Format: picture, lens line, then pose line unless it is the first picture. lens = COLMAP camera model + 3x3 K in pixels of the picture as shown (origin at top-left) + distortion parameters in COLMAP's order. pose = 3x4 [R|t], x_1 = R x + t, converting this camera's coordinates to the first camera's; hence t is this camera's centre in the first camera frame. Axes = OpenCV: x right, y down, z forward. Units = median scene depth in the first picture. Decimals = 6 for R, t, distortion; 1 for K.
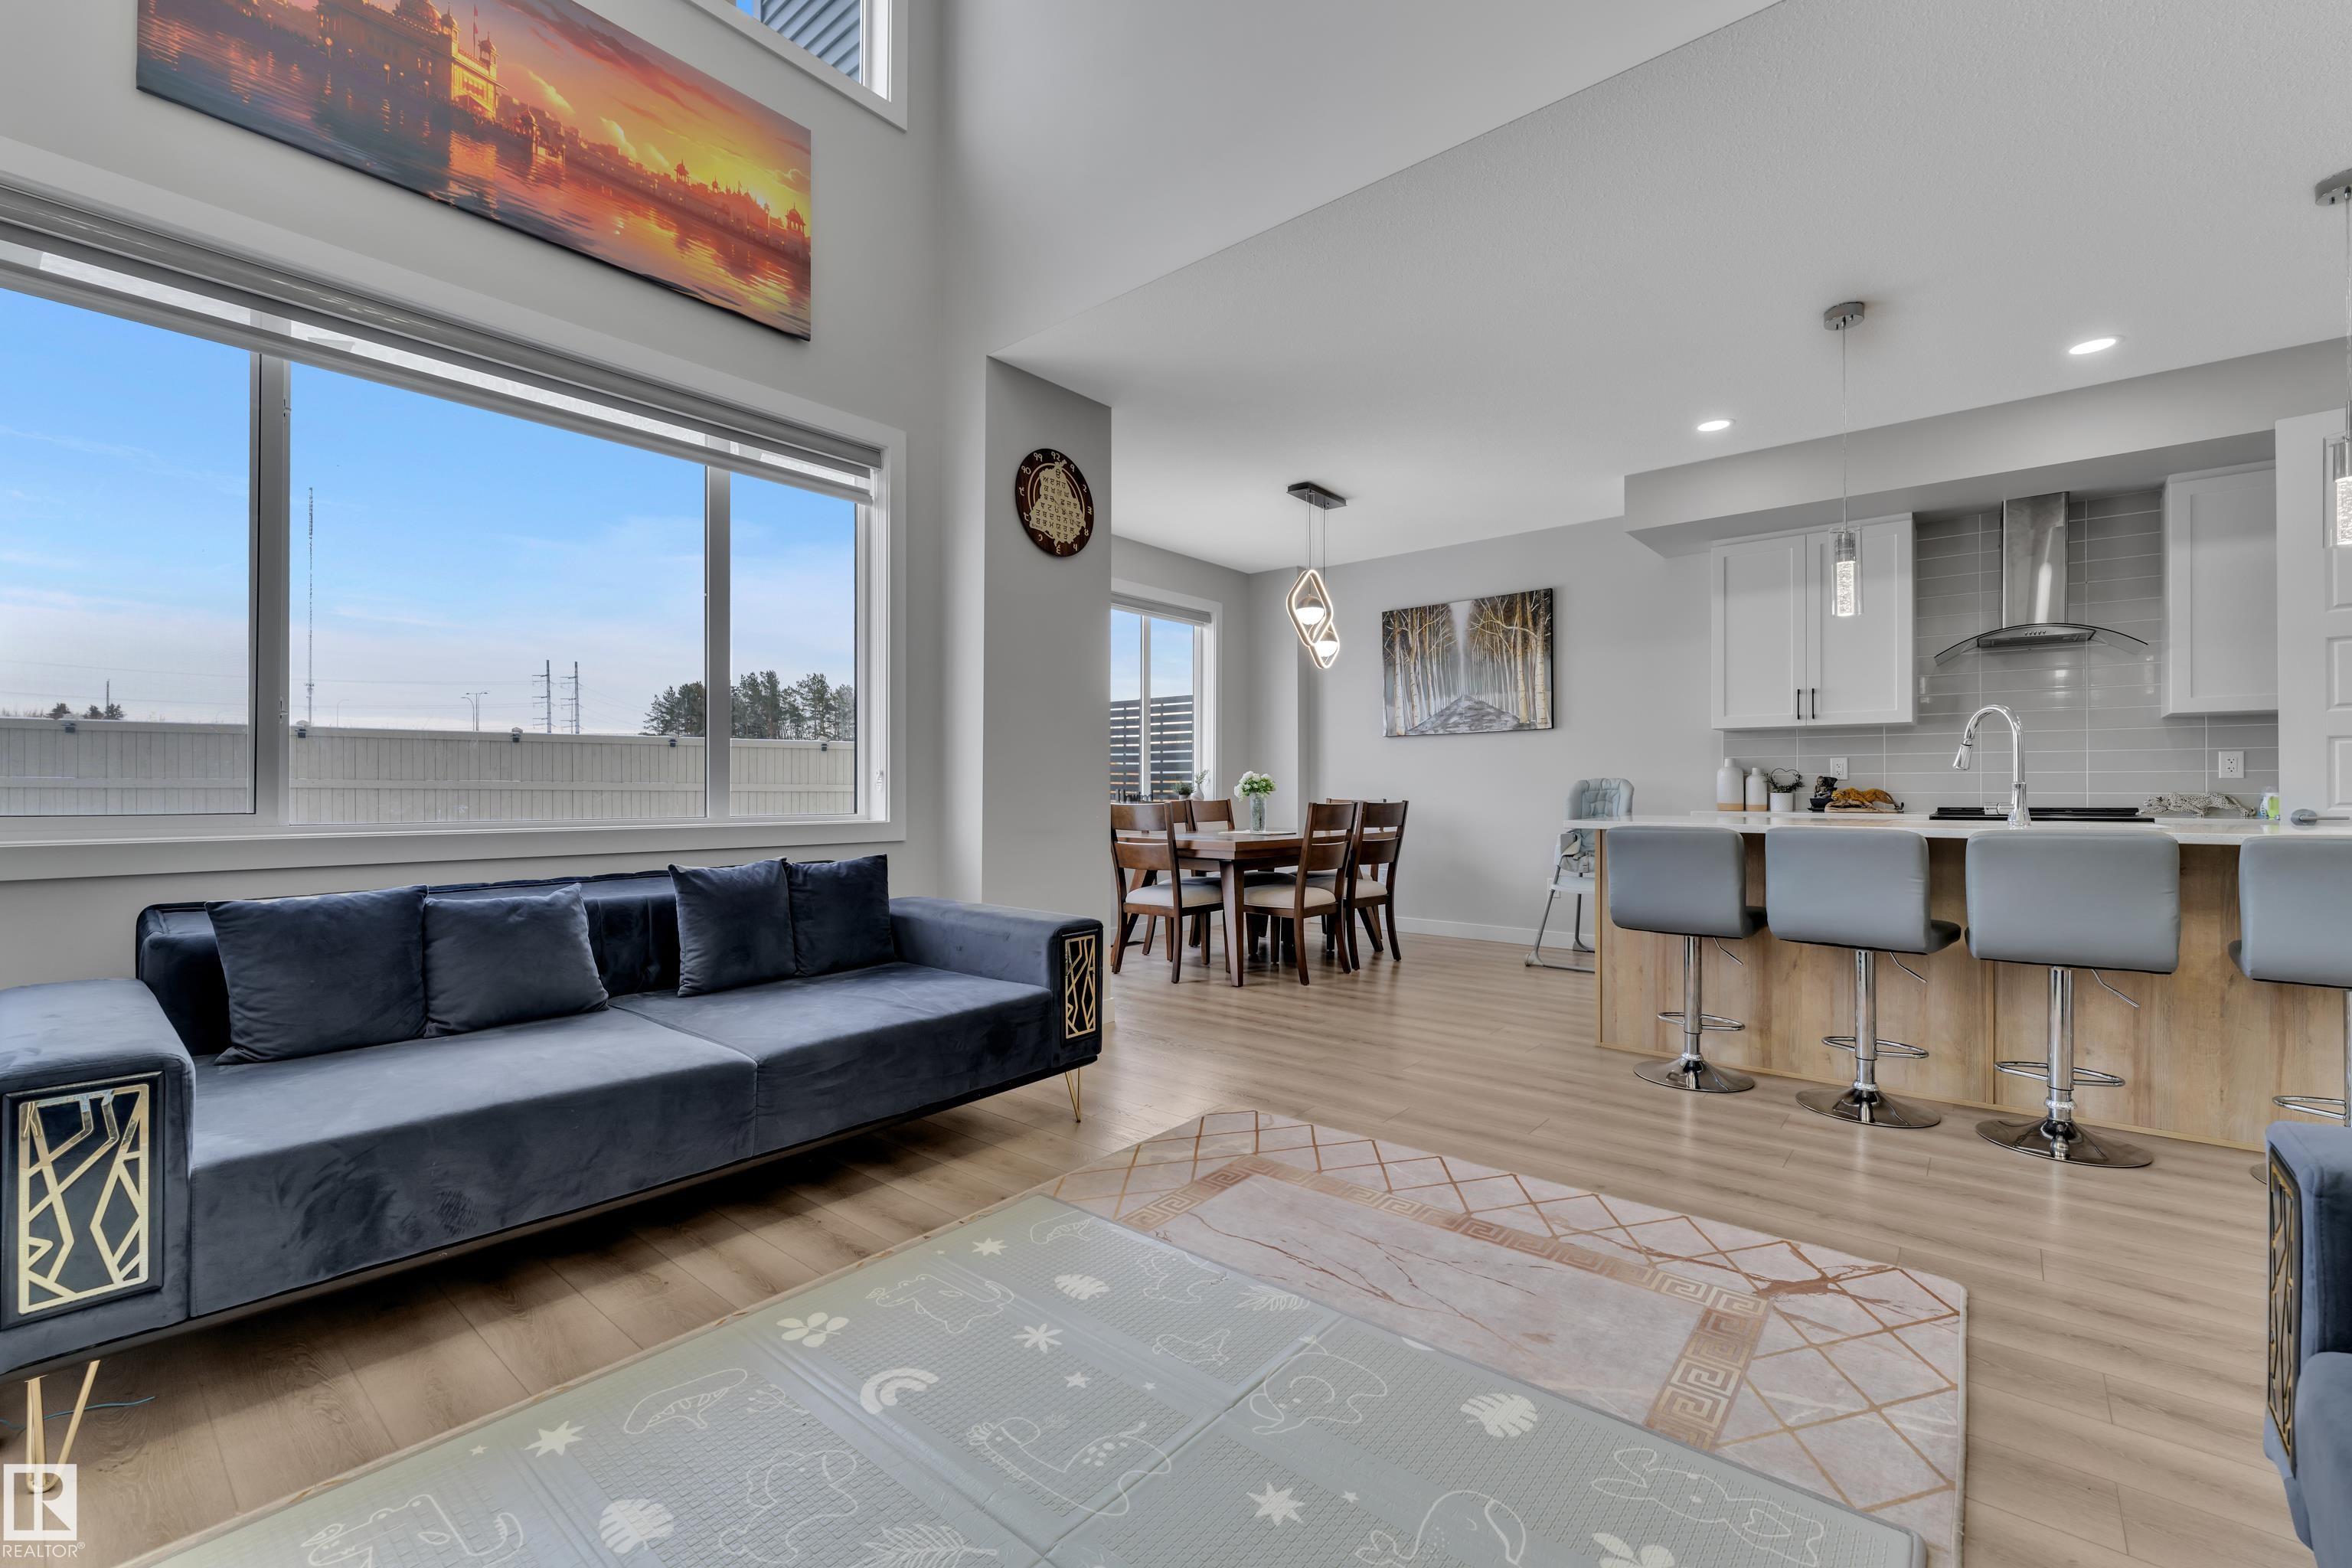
lens RADIAL K [[962.1, 0, 1176.1], [0, 962.1, 791.6], [0, 0, 1]] dist [-0.004250, 0.000476]
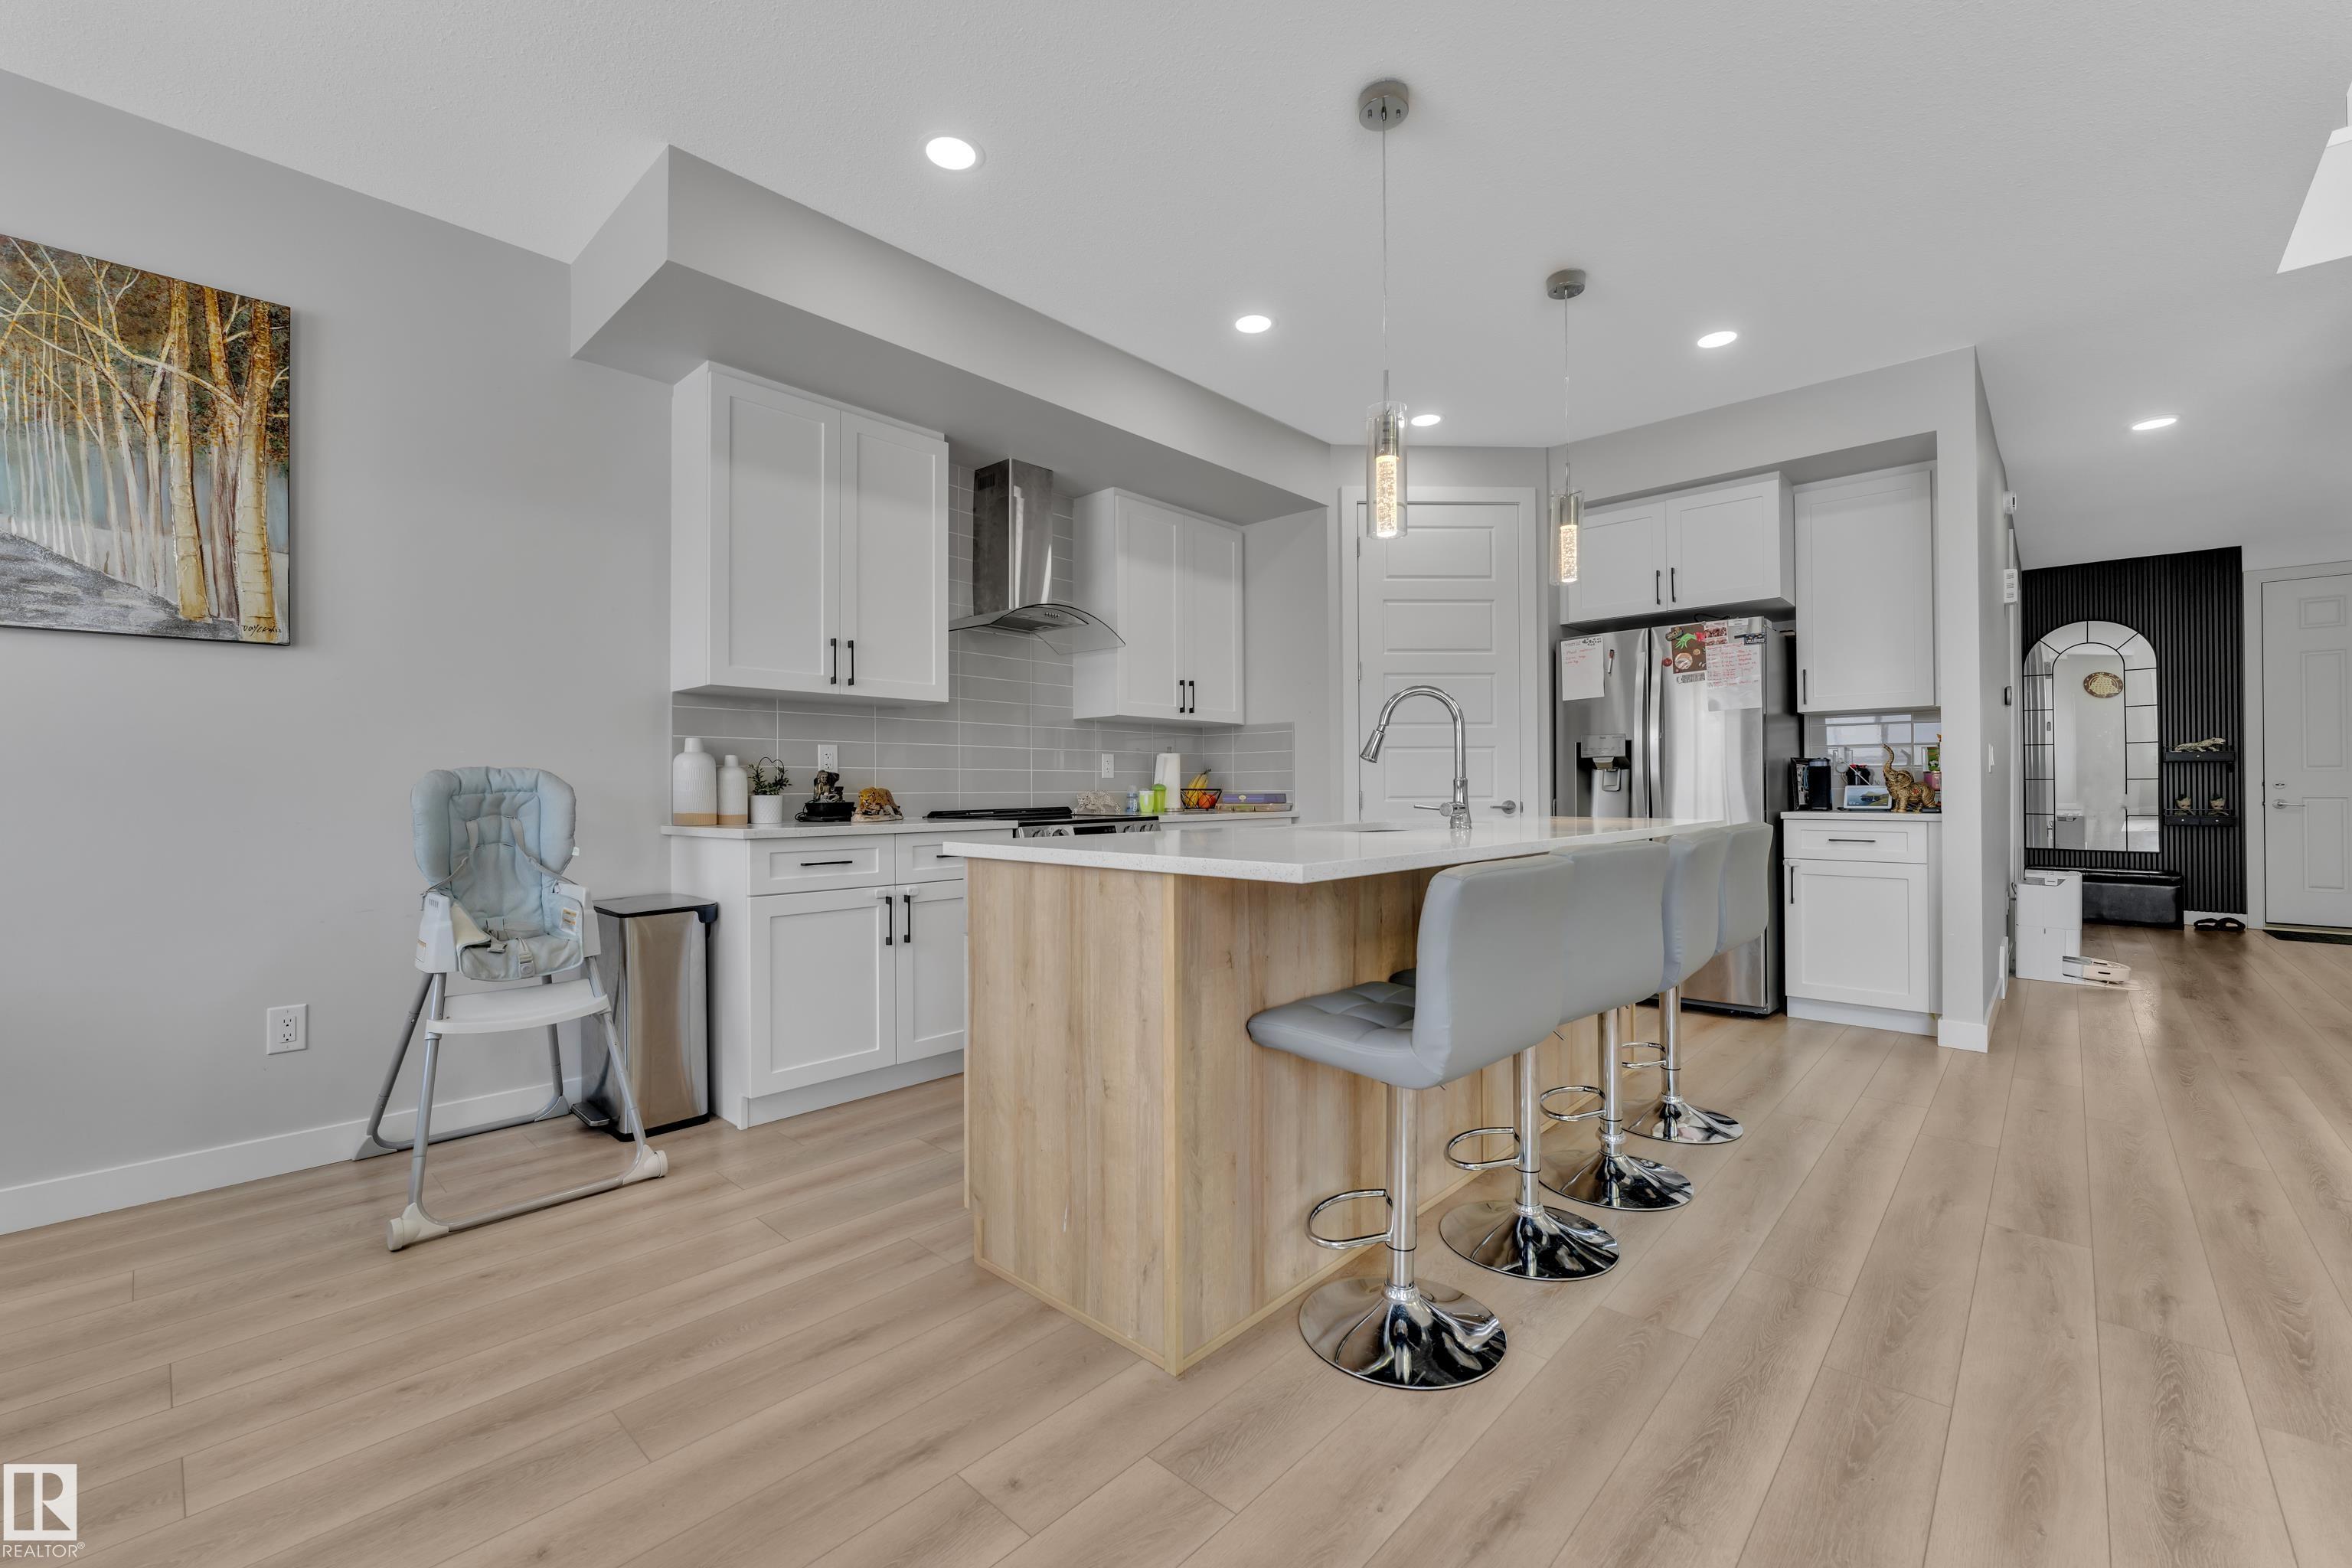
lens RADIAL K [[962.1, 0, 1161.6], [0, 962.1, 775.3], [0, 0, 1]] dist [-0.004250, 0.000476]
pose [[0.061956, 0.013777, 0.997984, 0.001691], [0.007146, 0.999873, -0.014246, -0.000695], [-0.998053, 0.008014, 0.061850, 0.588433]]
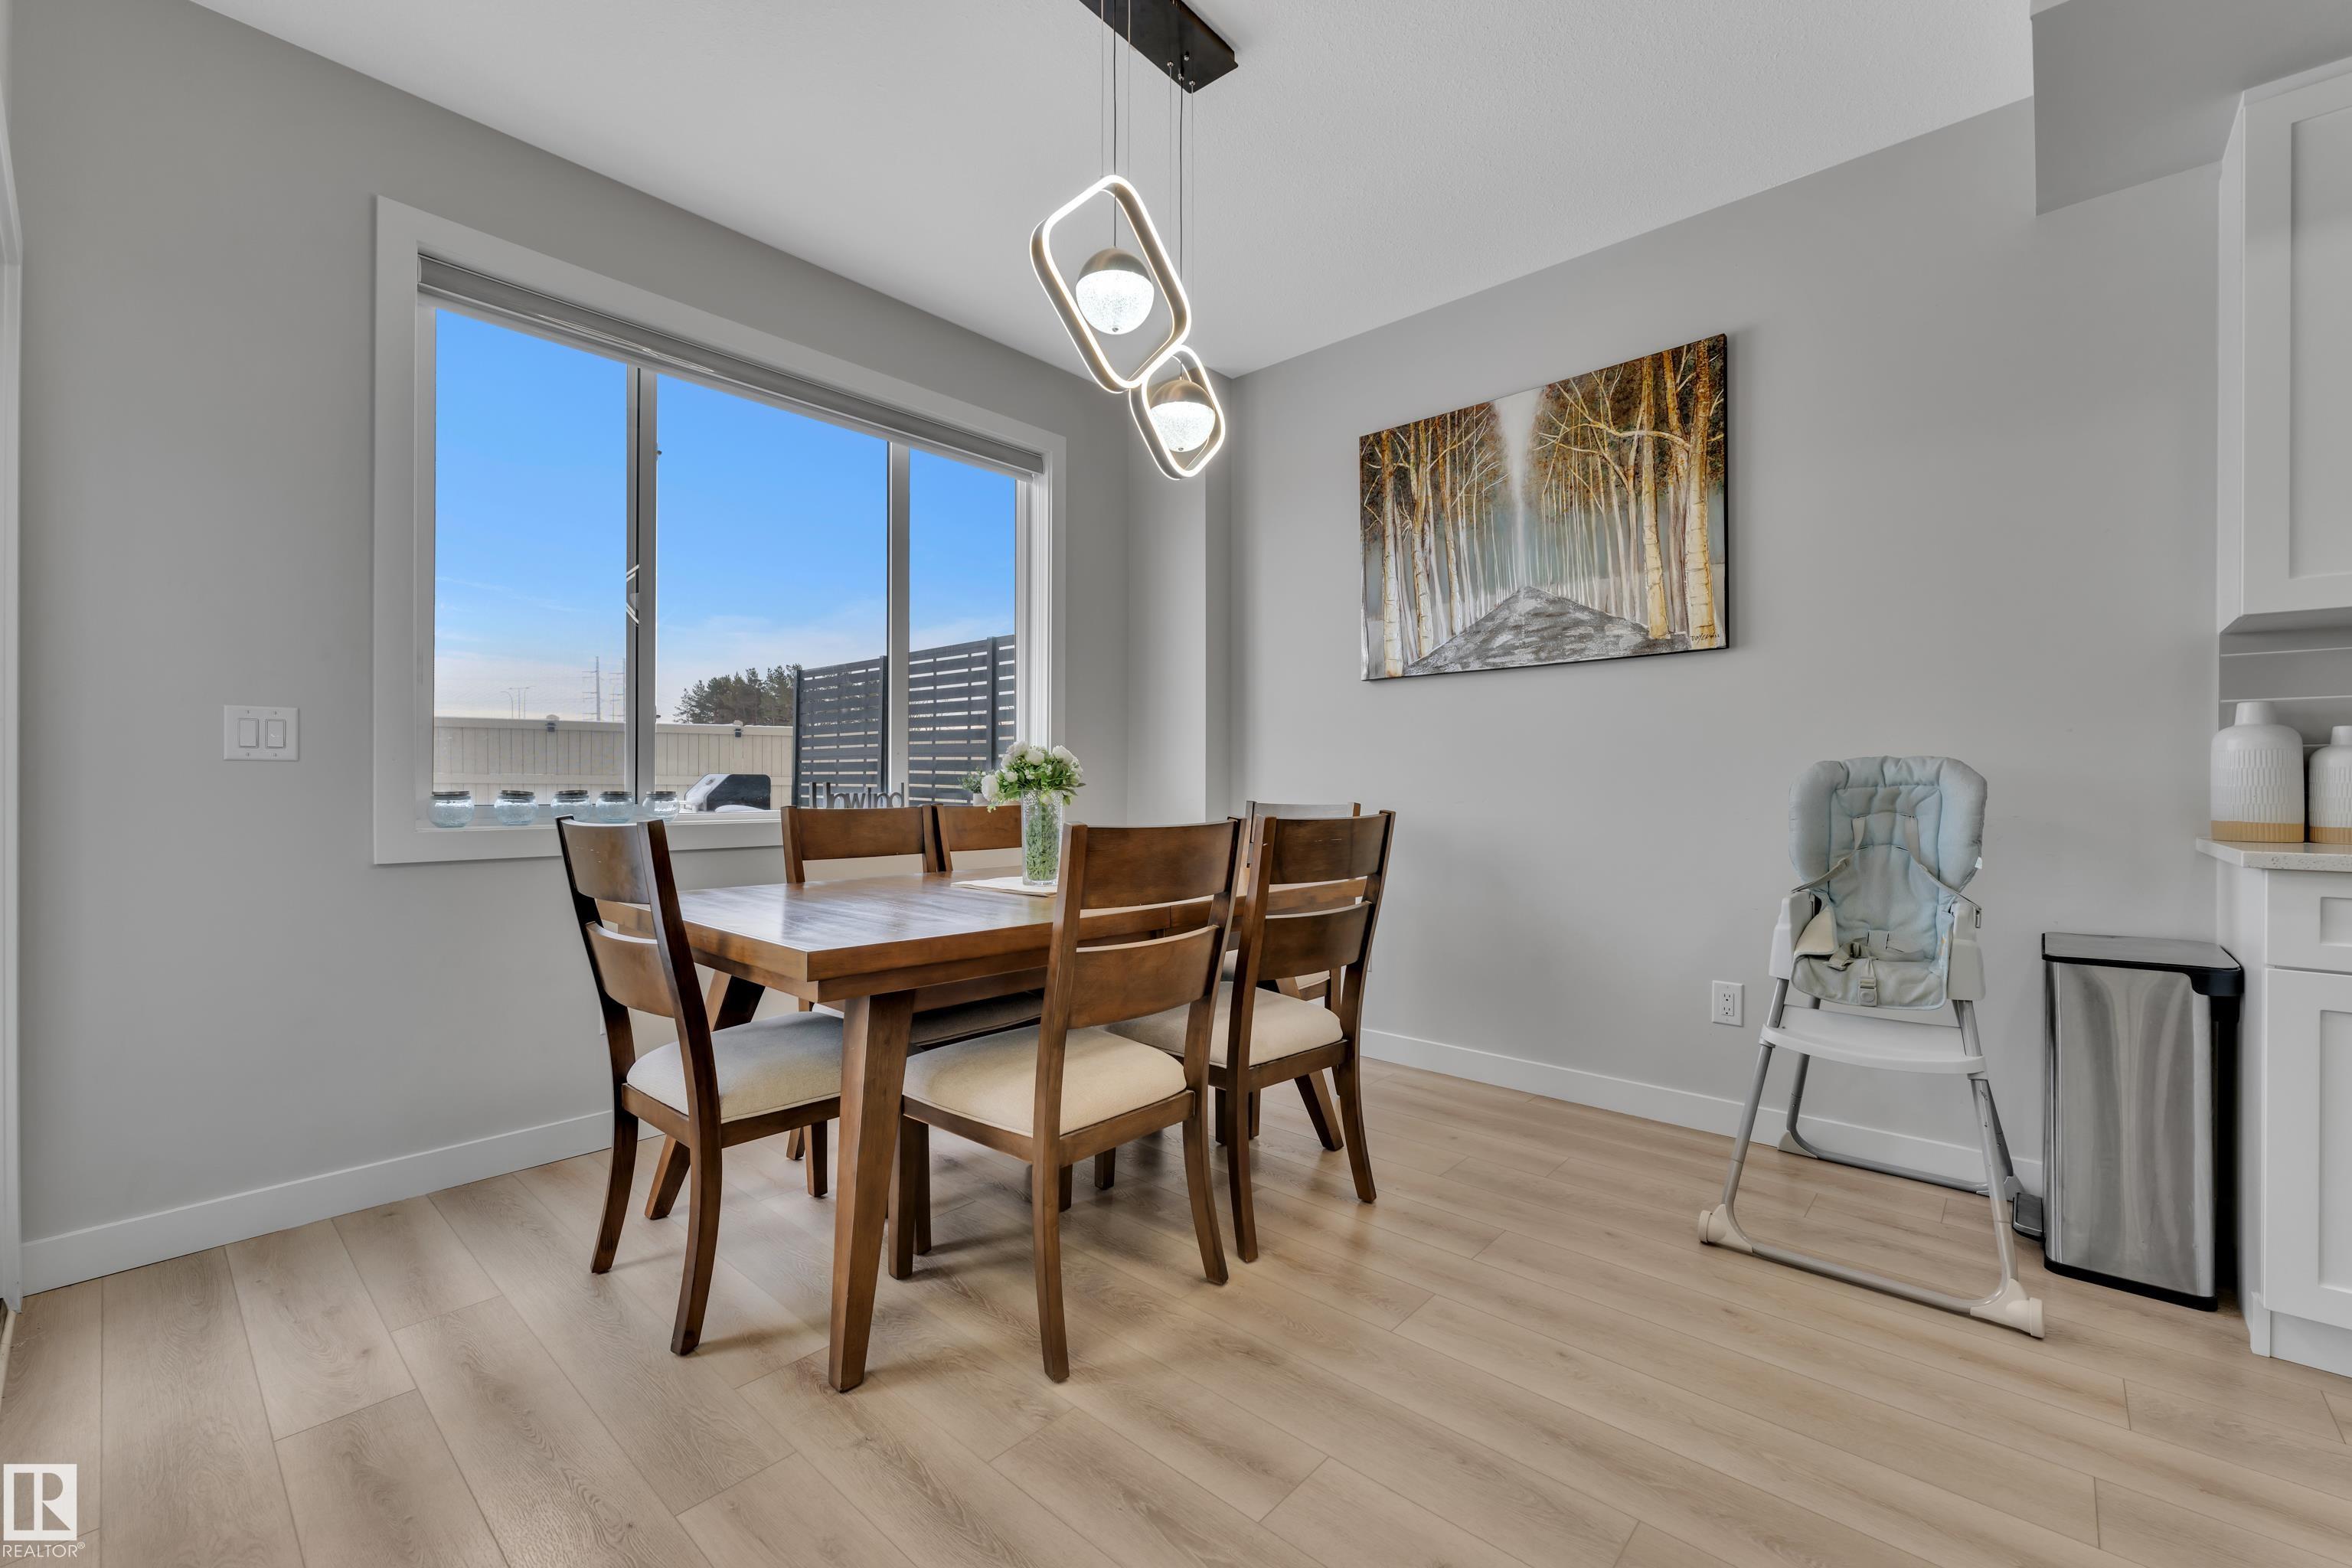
lens RADIAL K [[962.1, 0, 1170.0], [0, 962.1, 784.2], [0, 0, 1]] dist [-0.004250, 0.000476]
pose [[0.999376, 0.002086, -0.035256, 0.145505], [-0.002133, 0.999997, -0.001290, -0.000942], [0.035254, 0.001365, 0.999377, 0.535167]]
